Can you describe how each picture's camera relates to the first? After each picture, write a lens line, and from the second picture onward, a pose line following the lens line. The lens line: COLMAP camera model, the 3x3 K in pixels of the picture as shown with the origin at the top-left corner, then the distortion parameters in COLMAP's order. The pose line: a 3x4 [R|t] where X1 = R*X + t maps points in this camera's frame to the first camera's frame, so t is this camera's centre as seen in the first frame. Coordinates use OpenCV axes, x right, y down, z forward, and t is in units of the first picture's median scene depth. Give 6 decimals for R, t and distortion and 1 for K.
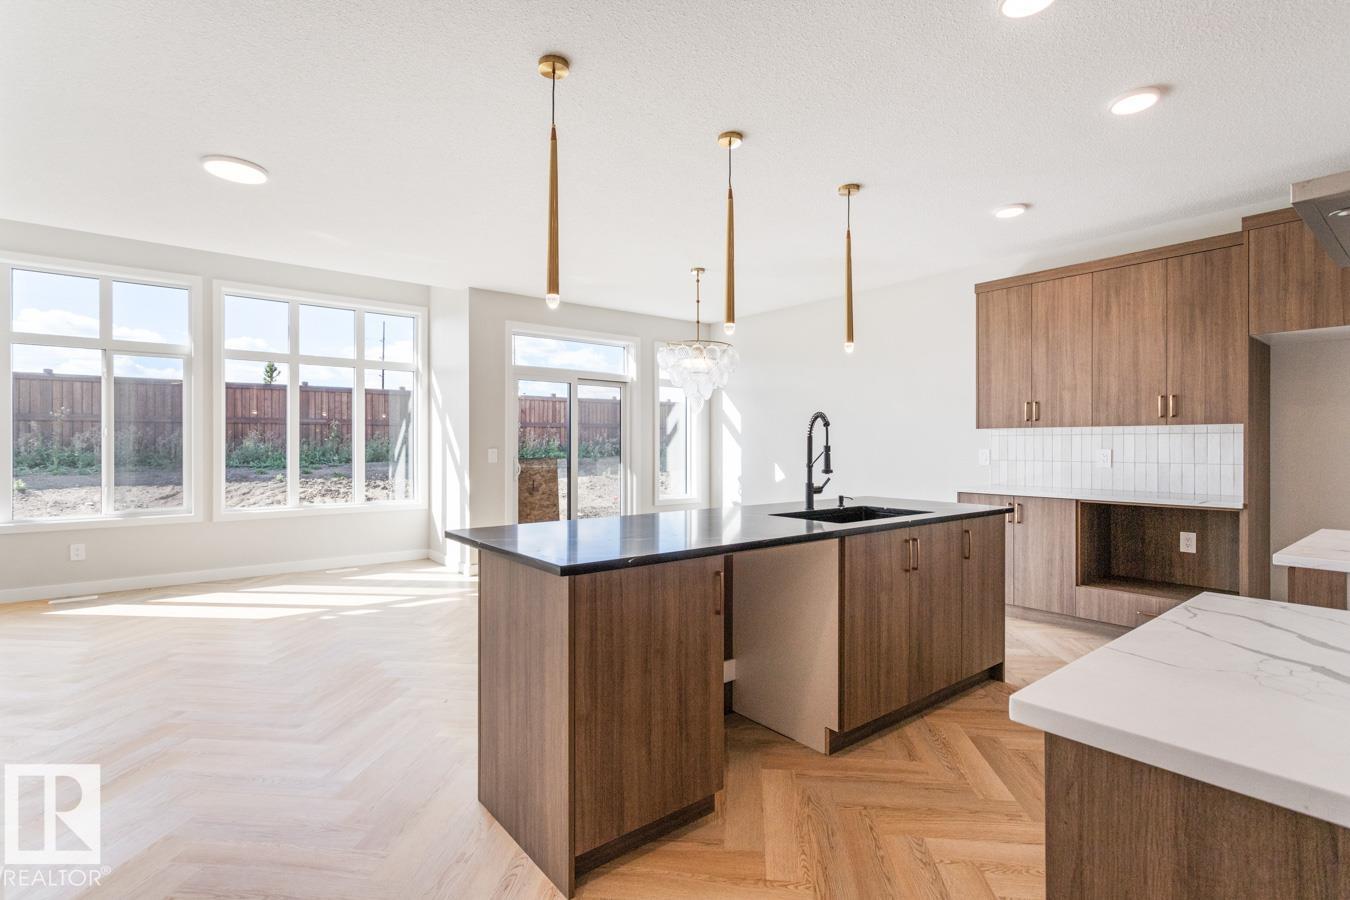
lens RADIAL K [[647.2, 0, 665.0], [0, 647.2, 455.4], [0, 0, 1]] dist [0.004585, 0.000522]
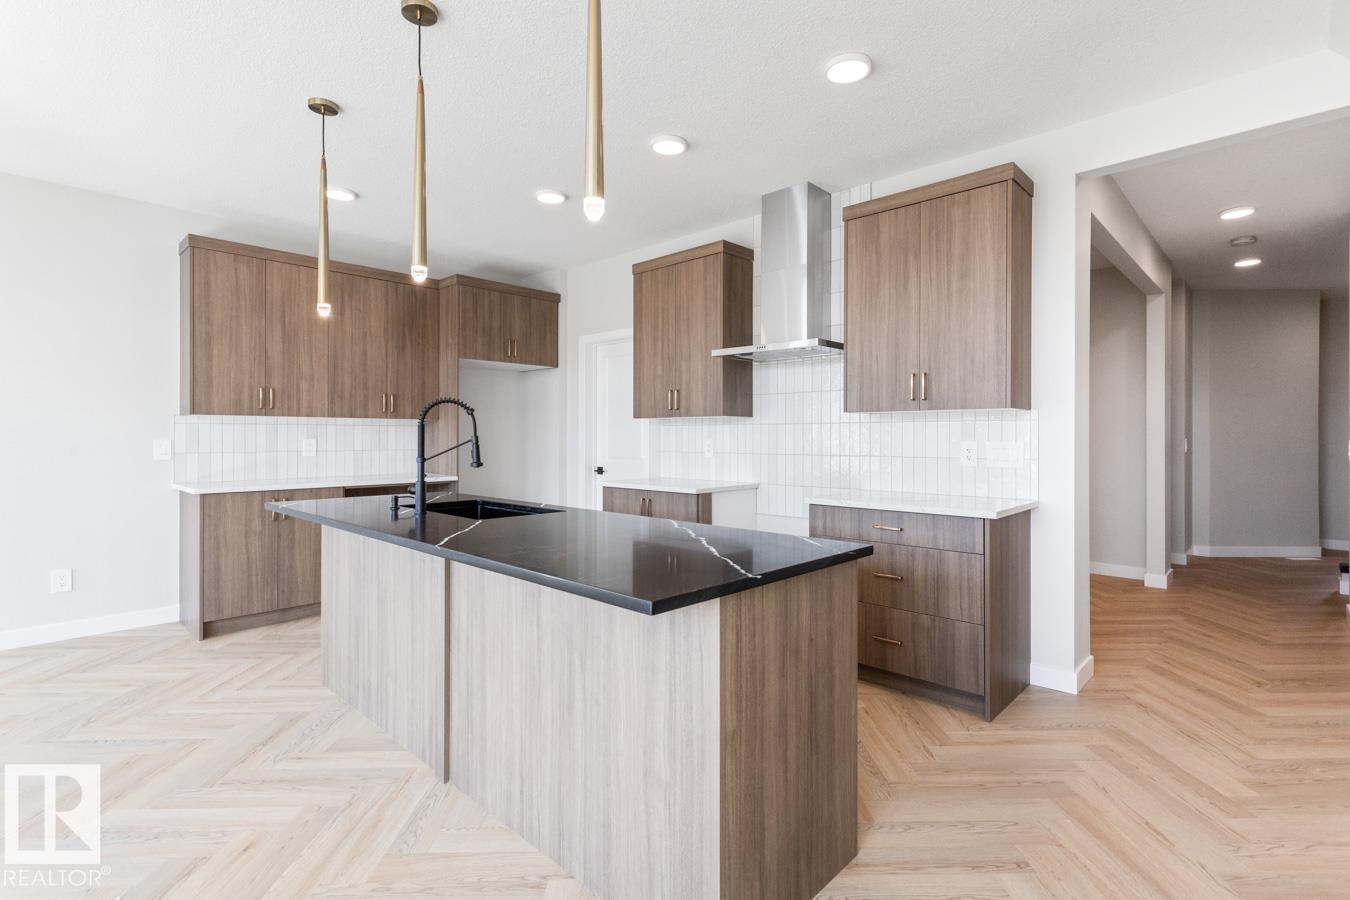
lens RADIAL K [[647.2, 0, 678.1], [0, 647.2, 433.6], [0, 0, 1]] dist [0.004585, 0.000522]
pose [[-0.138204, 0.004154, 0.990395, -0.462185], [0.011813, 0.999927, -0.002545, -0.009056], [-0.990333, 0.011348, -0.138243, 0.591838]]
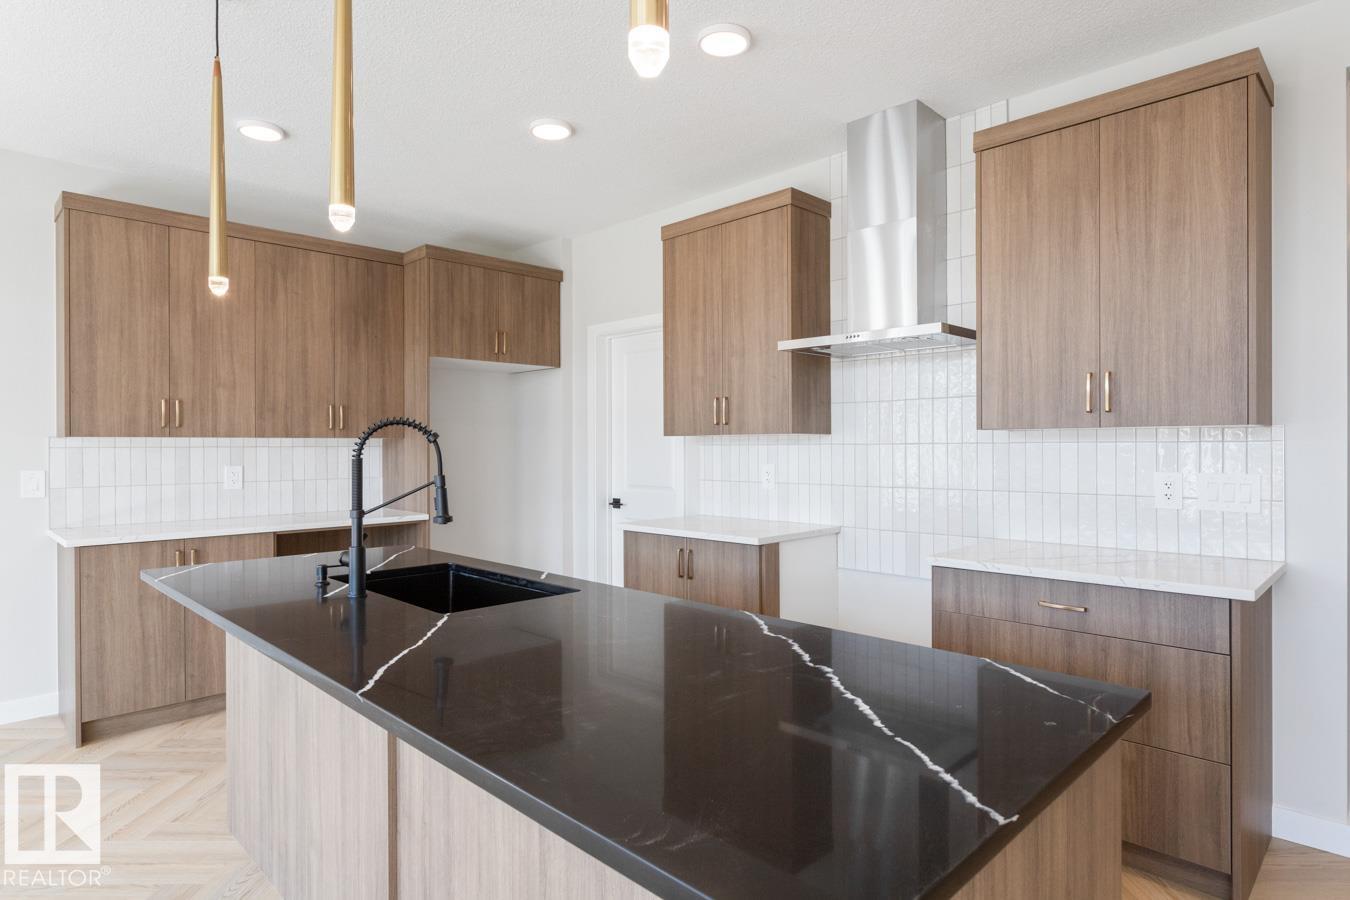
lens RADIAL K [[757.4, 0, 676.6], [0, 757.4, 444.8], [0, 0, 1]] dist [-0.008348, 0.004404]
pose [[-0.111518, 0.002145, 0.993760, -0.307142], [0.017964, 0.999839, -0.000142, -0.026828], [-0.993600, 0.017836, -0.111538, 0.604542]]
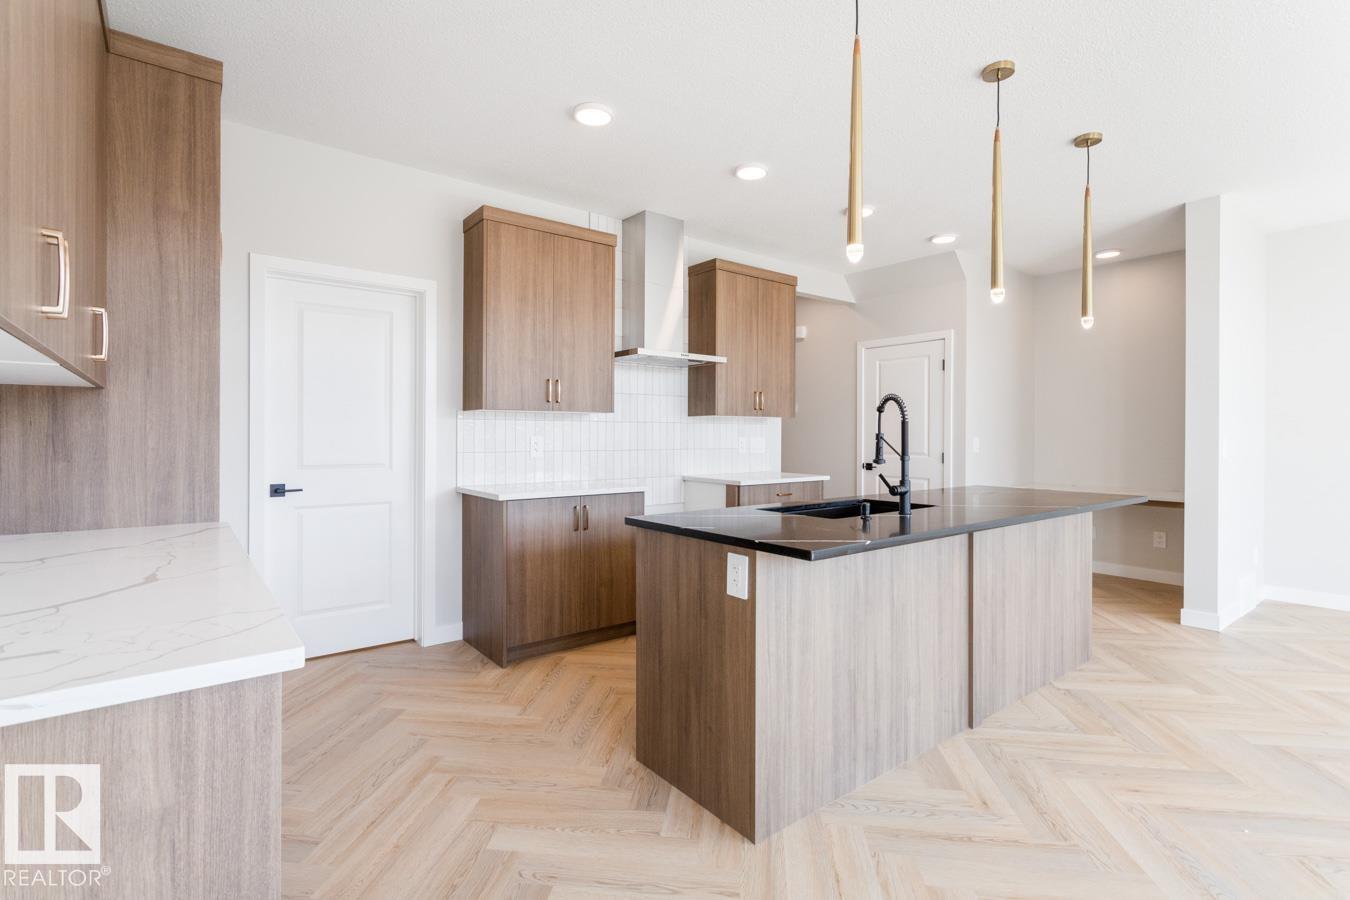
lens RADIAL K [[647.2, 0, 674.0], [0, 647.2, 430.8], [0, 0, 1]] dist [0.004585, 0.000522]
pose [[-0.999972, -0.003766, 0.006521, 0.374624], [-0.003717, 0.999965, 0.007494, -0.017587], [-0.006549, 0.007470, -0.999951, 1.333521]]
